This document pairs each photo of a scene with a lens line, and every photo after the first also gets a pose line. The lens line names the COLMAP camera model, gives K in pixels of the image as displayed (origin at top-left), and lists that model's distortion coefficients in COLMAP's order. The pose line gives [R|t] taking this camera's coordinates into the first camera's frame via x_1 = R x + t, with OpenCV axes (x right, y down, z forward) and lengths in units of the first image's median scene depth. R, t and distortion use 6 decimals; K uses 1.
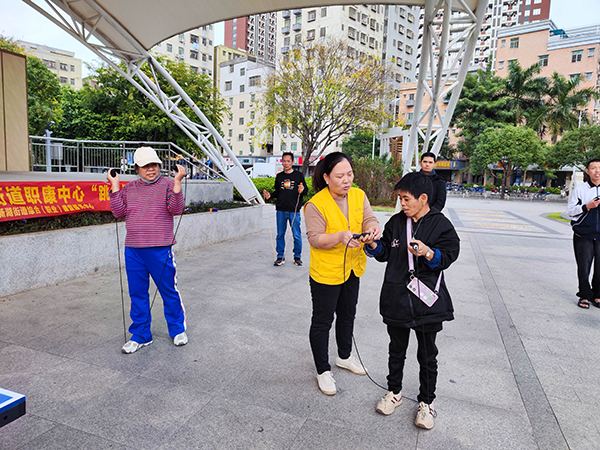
lens RADIAL K [[431.3, 0, 300.0], [0, 431.3, 225.0], [0, 0, 1]] dist [0.034299, -0.000684]
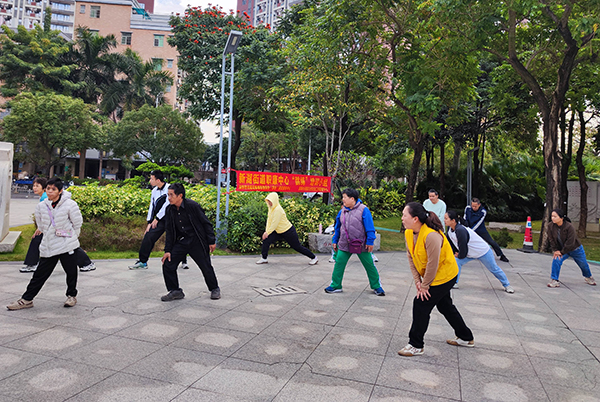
lens RADIAL K [[461.2, 0, 300.0], [0, 461.2, 201.0], [0, 0, 1]] dist [0.002871, 0.000920]
pose [[0.706553, -0.012512, 0.707550, 0.119525], [0.042378, 0.998797, -0.024656, -0.007369], [-0.706390, 0.047406, 0.706233, 0.092937]]
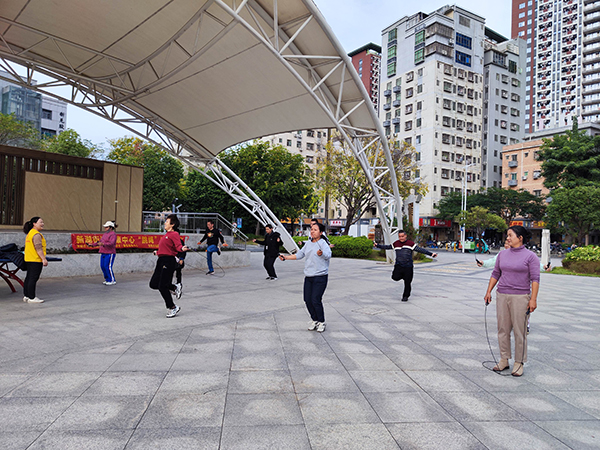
lens RADIAL K [[431.3, 0, 300.0], [0, 431.3, 225.0], [0, 0, 1]] dist [0.034299, -0.000684]
pose [[0.956158, -0.015225, -0.292455, 0.081441], [-0.027162, 0.989733, -0.140327, 0.011965], [0.291589, 0.142118, 0.945927, -0.073208]]
